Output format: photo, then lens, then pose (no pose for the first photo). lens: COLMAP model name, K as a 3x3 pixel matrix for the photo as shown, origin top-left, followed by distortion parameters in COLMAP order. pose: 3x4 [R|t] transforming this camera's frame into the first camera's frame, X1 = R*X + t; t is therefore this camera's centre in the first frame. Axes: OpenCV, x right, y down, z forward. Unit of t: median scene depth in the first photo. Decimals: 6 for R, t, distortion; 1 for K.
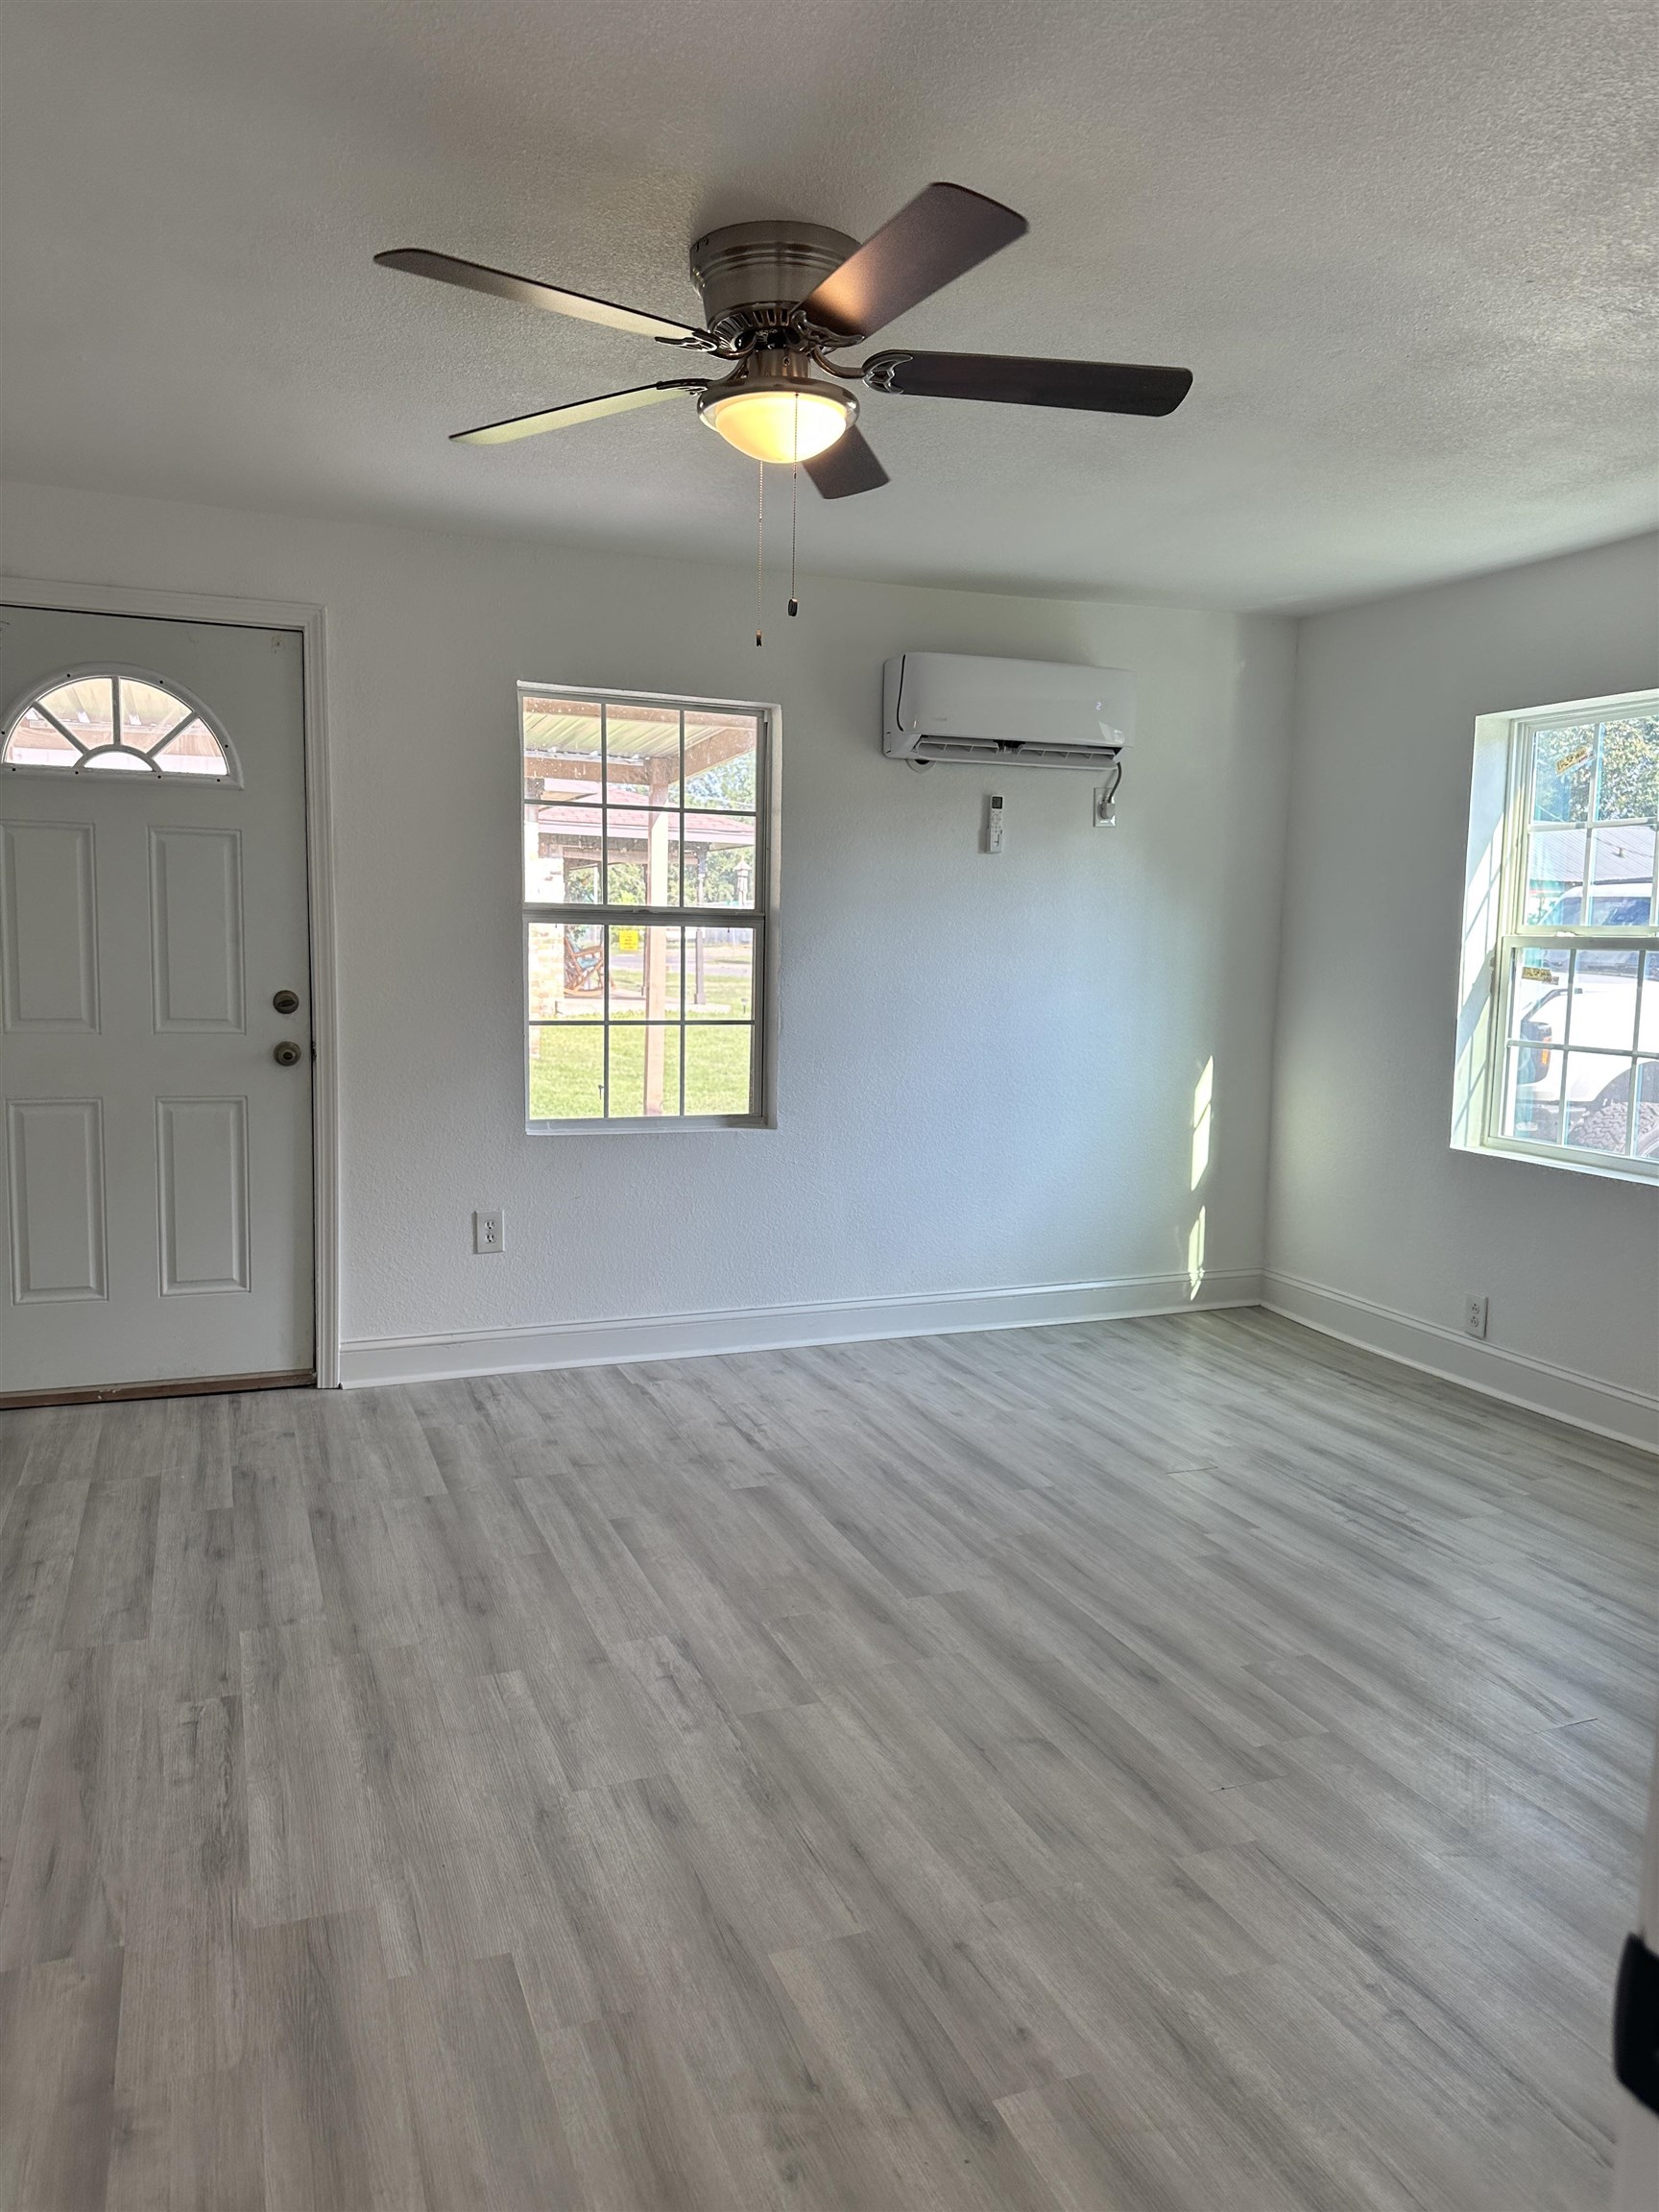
lens RADIAL K [[1546.7, 0, 836.5], [0, 1546.7, 1124.4], [0, 0, 1]] dist [0.186450, -0.334095]
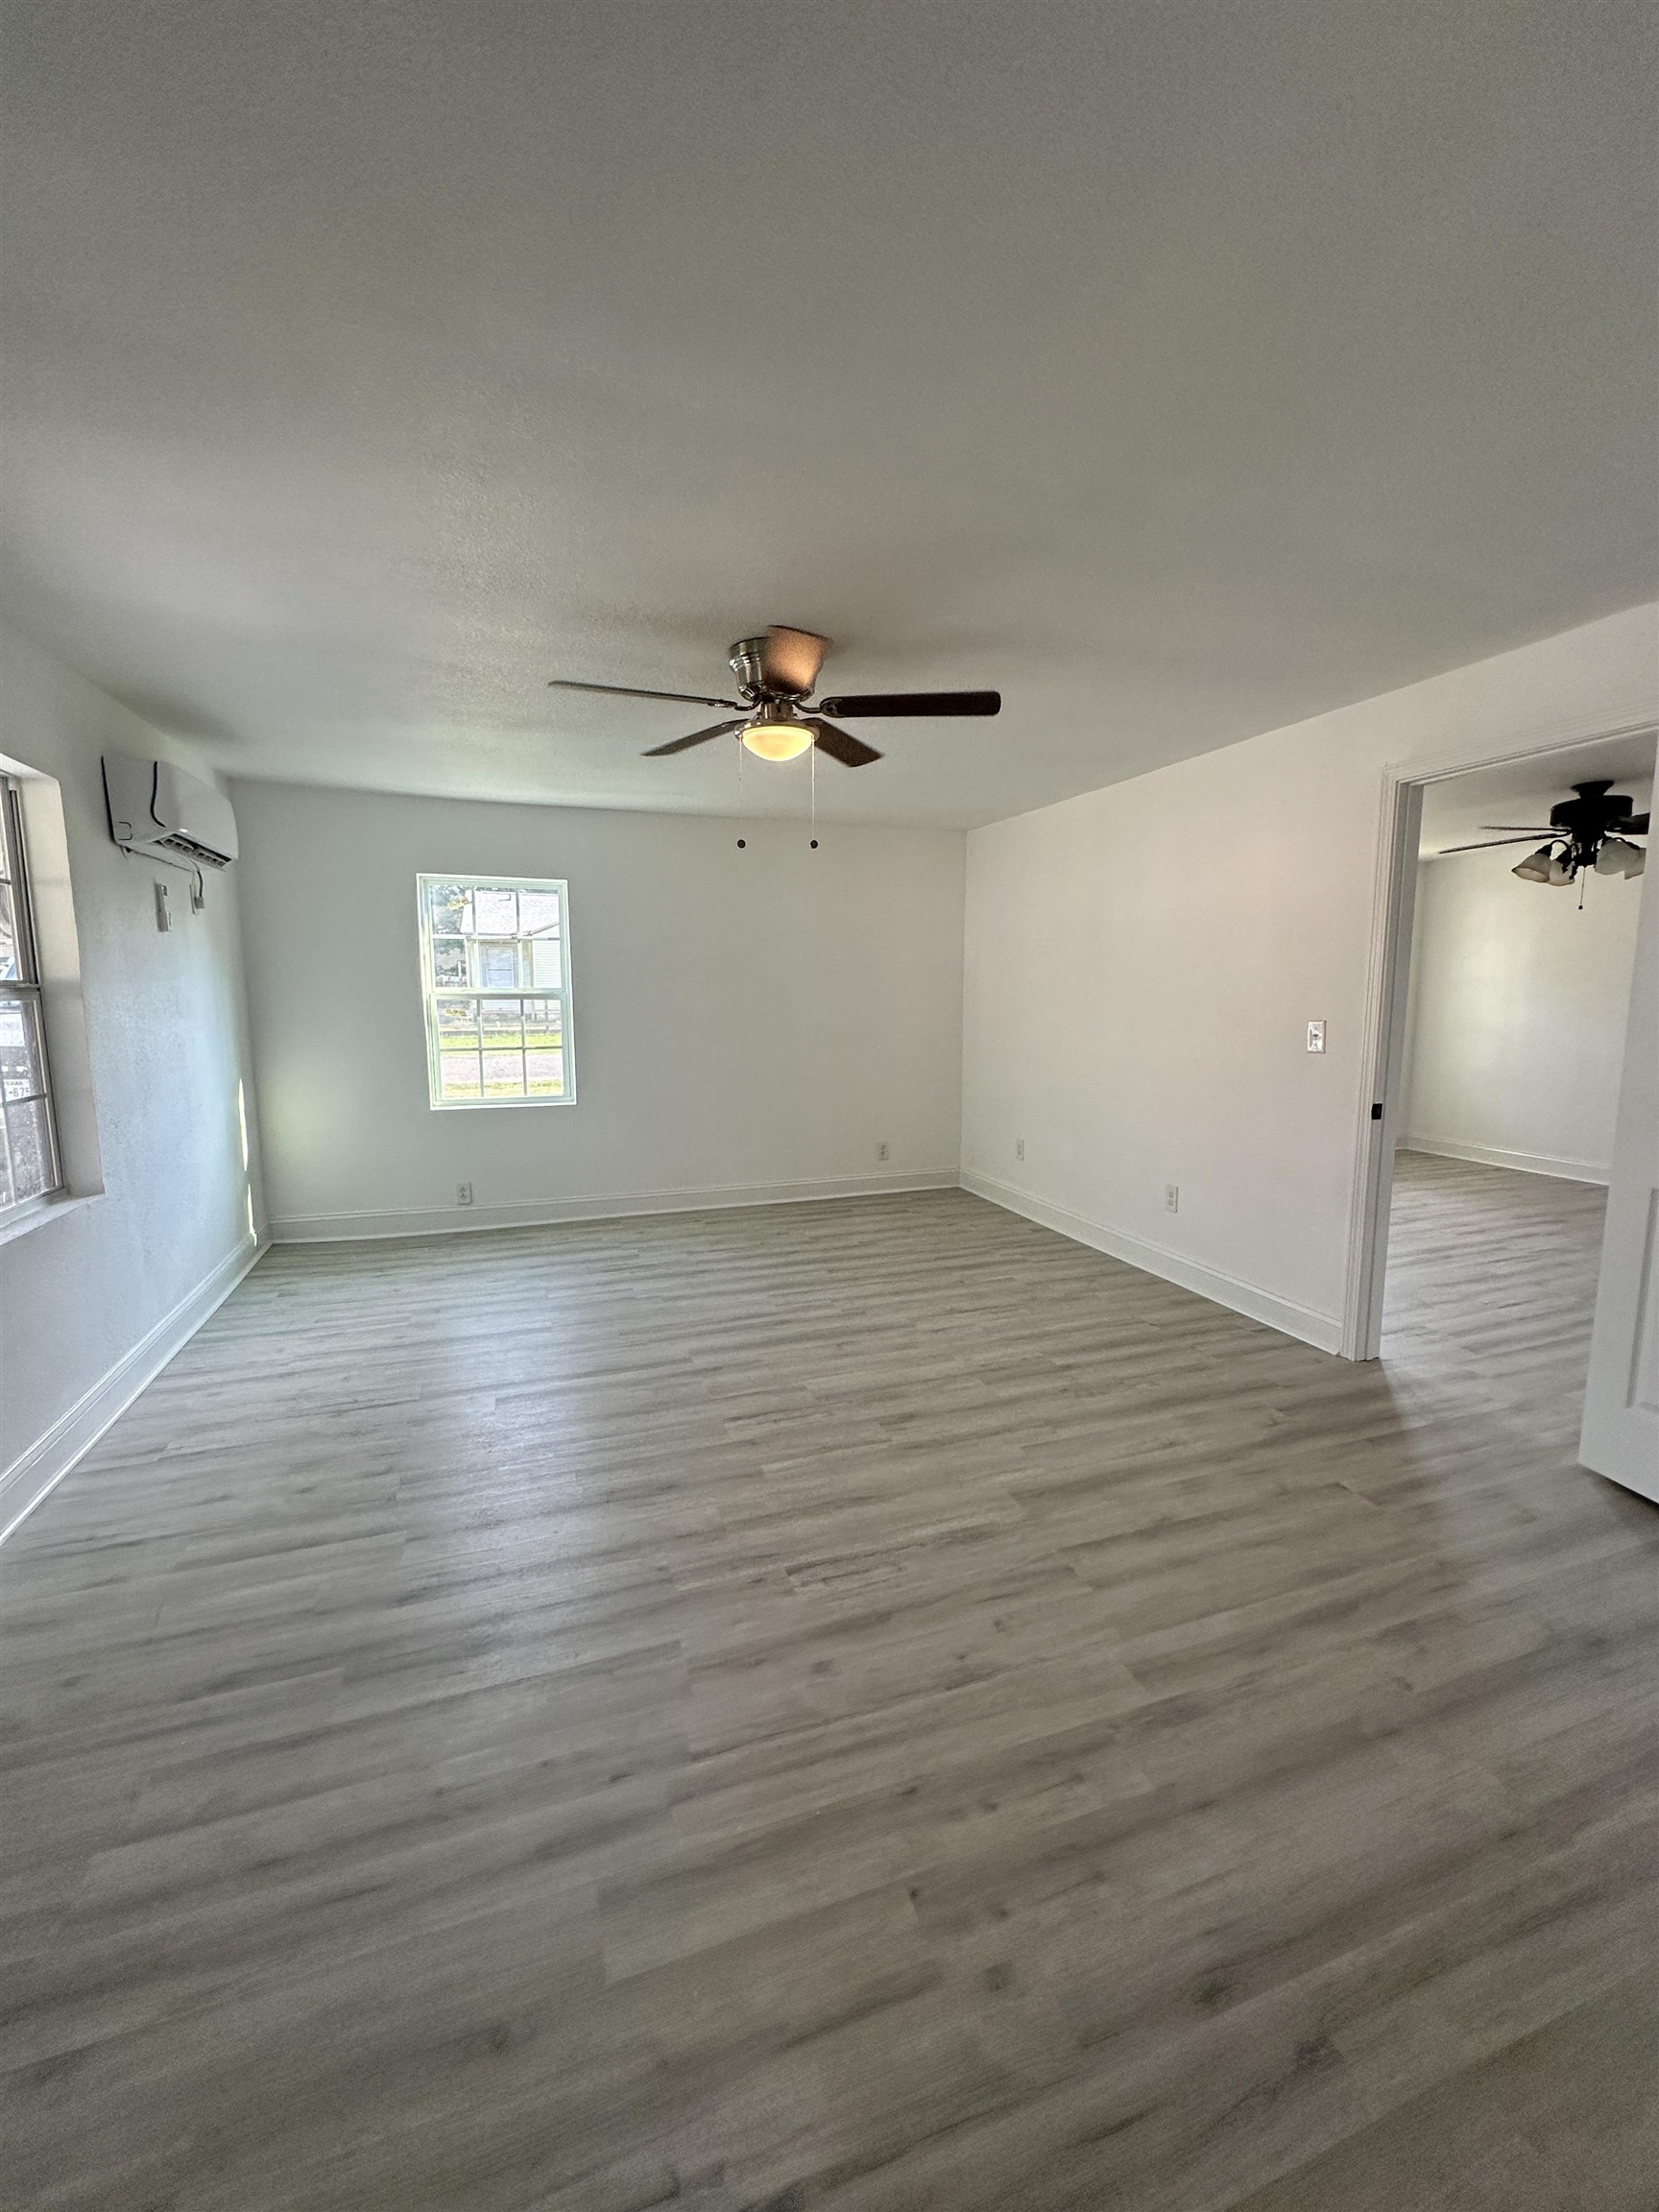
lens RADIAL K [[885.5, 0, 831.1], [0, 885.5, 1104.3], [0, 0, 1]] dist [-0.001535, -0.000144]
pose [[0.036750, -0.149530, 0.988074, -0.736945], [0.121071, 0.982125, 0.144126, -0.100572], [-0.991963, 0.114331, 0.054196, 0.591289]]
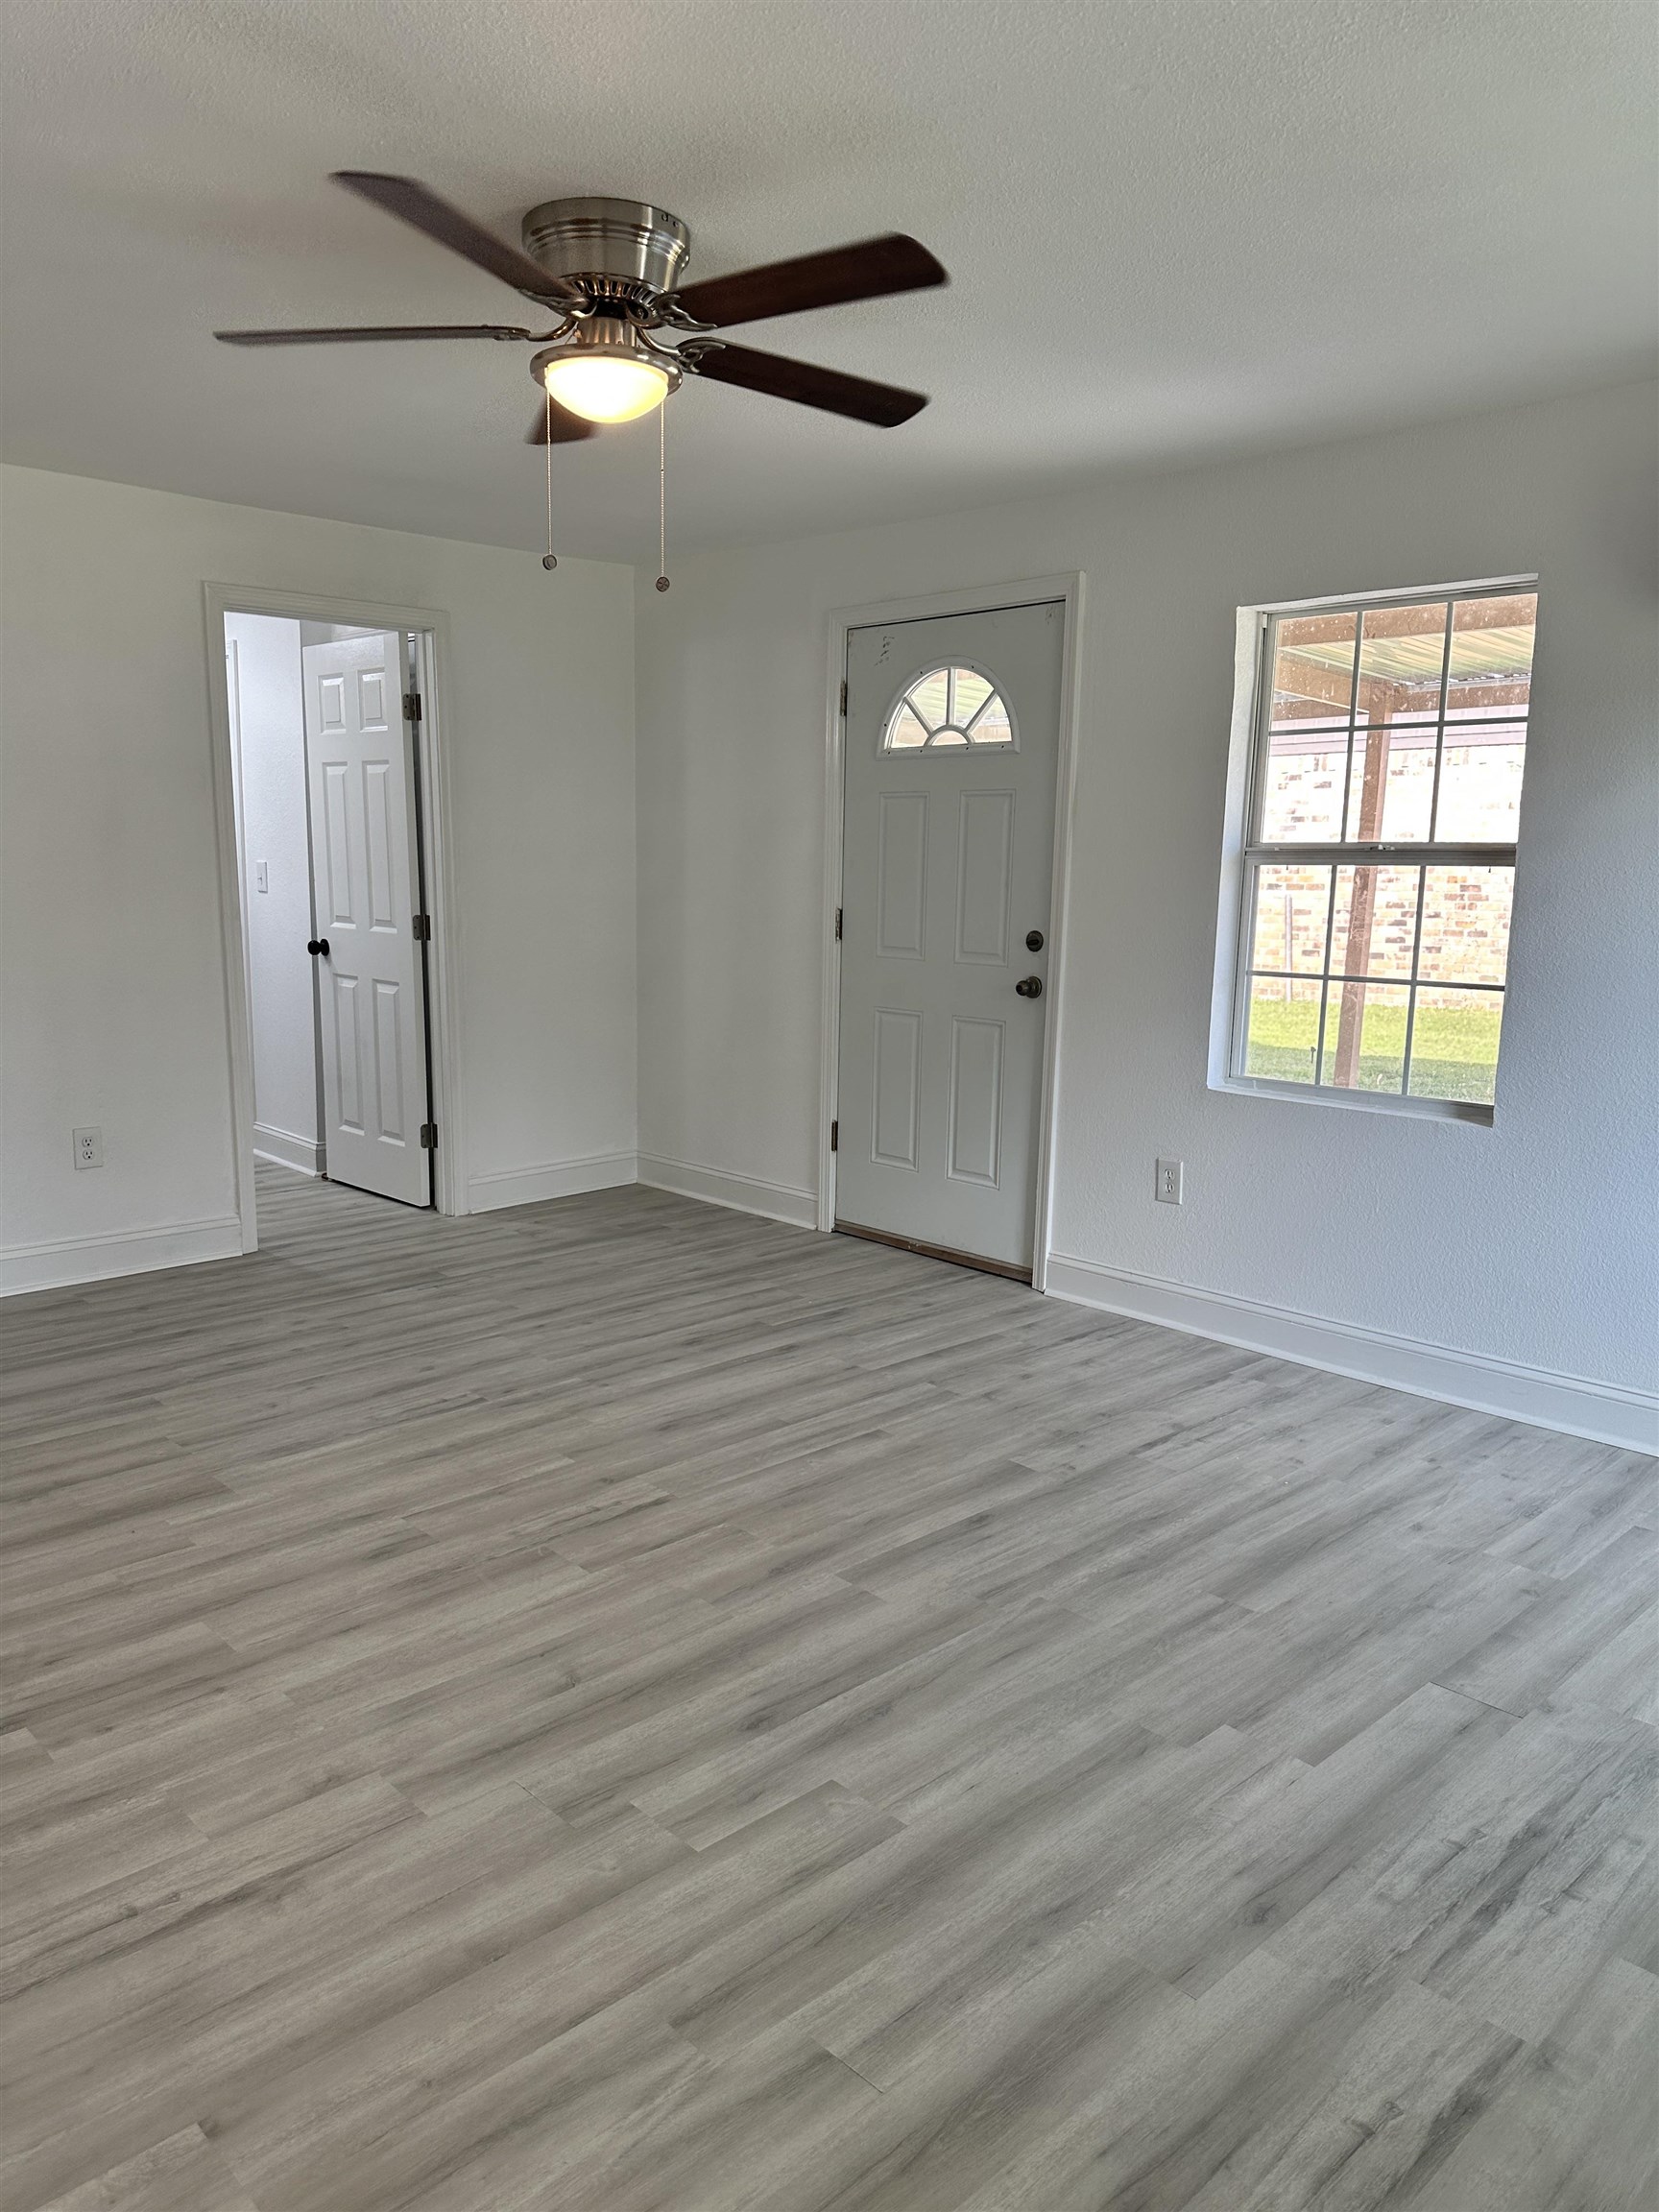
lens RADIAL K [[1546.7, 0, 836.5], [0, 1546.7, 1124.4], [0, 0, 1]] dist [0.186450, -0.334095]
pose [[0.379296, 0.140995, -0.914470, 0.686631], [-0.120458, 0.987435, 0.102282, -0.048768], [0.917401, 0.071360, 0.391514, 0.485525]]
